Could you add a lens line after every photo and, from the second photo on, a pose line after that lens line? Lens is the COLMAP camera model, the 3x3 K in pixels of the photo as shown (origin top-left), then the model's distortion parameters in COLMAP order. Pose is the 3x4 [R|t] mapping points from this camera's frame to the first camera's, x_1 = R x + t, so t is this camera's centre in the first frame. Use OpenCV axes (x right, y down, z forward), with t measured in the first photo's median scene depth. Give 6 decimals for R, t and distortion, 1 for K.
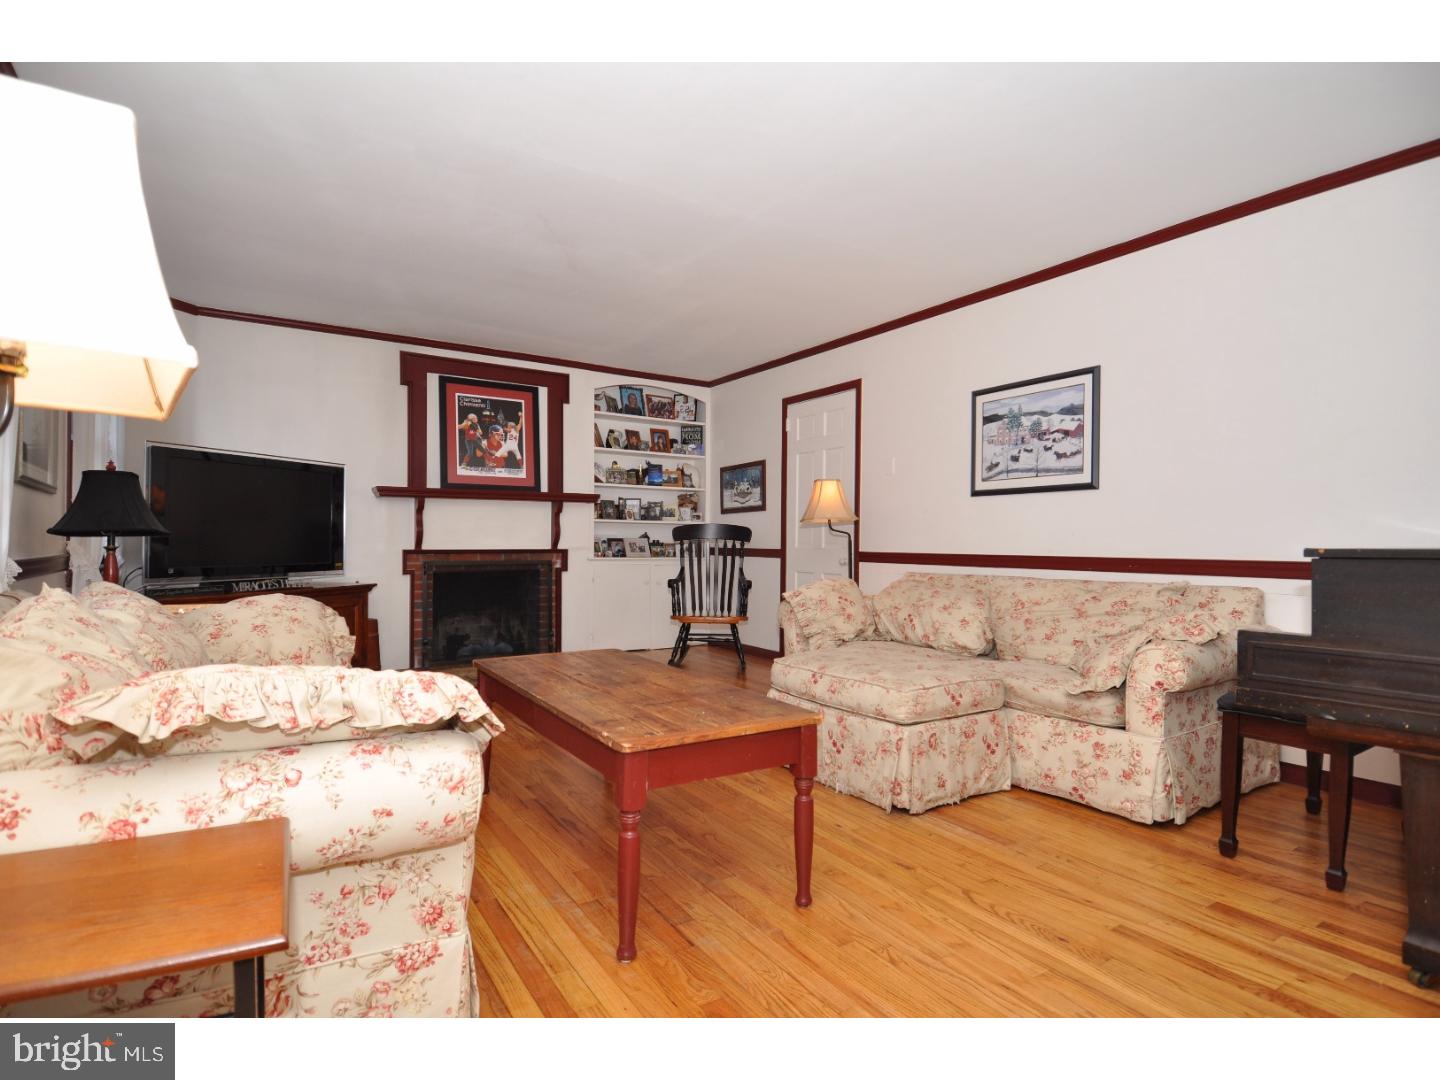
lens RADIAL K [[741.4, 0, 720.3], [0, 741.4, 542.6], [0, 0, 1]] dist [0.048960, -0.052142]
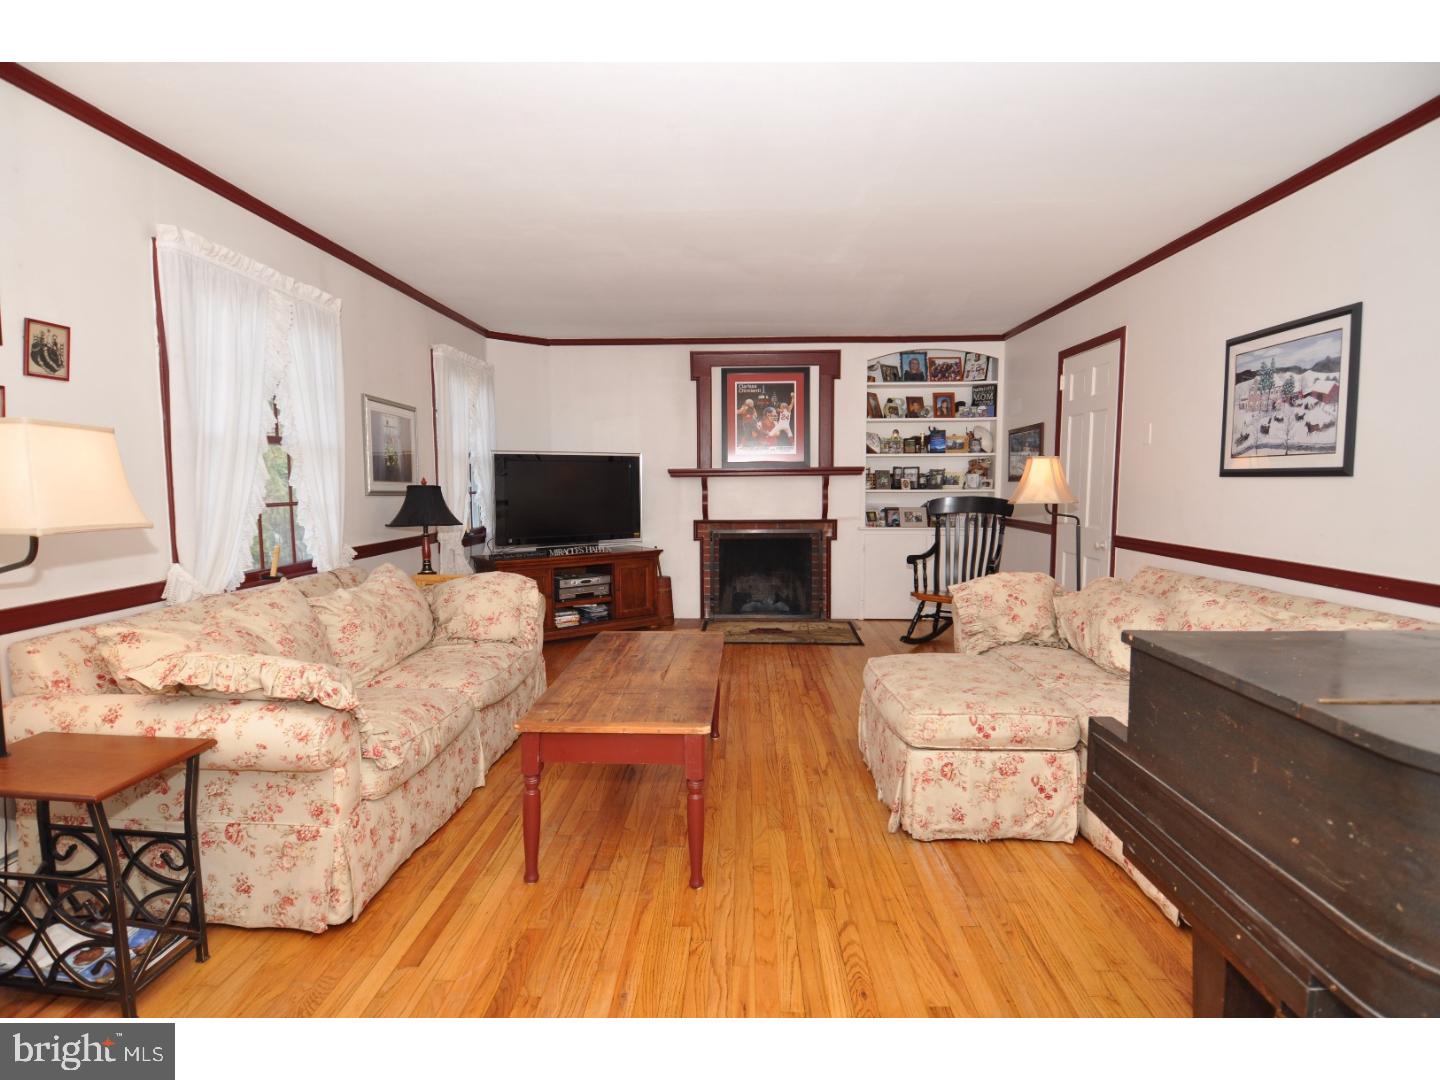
lens RADIAL K [[741.4, 0, 720.3], [0, 741.4, 542.6], [0, 0, 1]] dist [0.048960, -0.052142]
pose [[0.825847, 0.037647, -0.562636, 0.275985], [0.008460, 0.996829, 0.079118, -0.047206], [0.563831, -0.070099, 0.822910, 0.041294]]
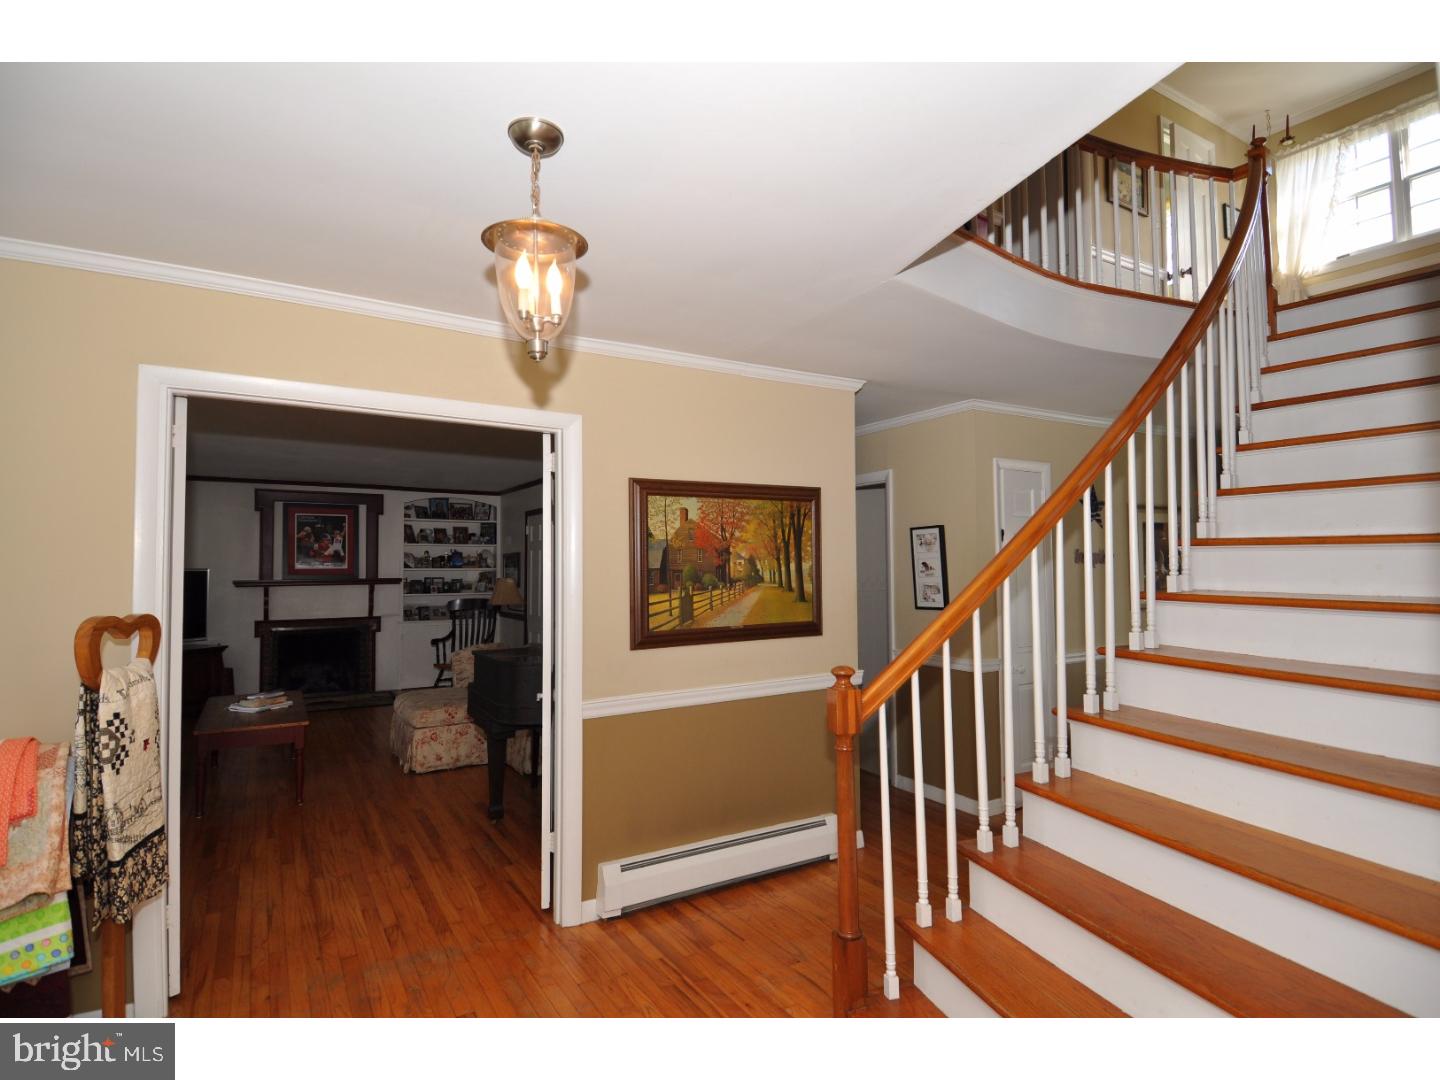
lens RADIAL K [[741.4, 0, 720.3], [0, 741.4, 542.6], [0, 0, 1]] dist [0.048960, -0.052142]
pose [[0.999671, -0.011676, -0.022832, 0.531721], [0.010827, 0.999258, -0.036952, -0.080126], [0.023246, 0.036693, 0.999056, -0.473416]]
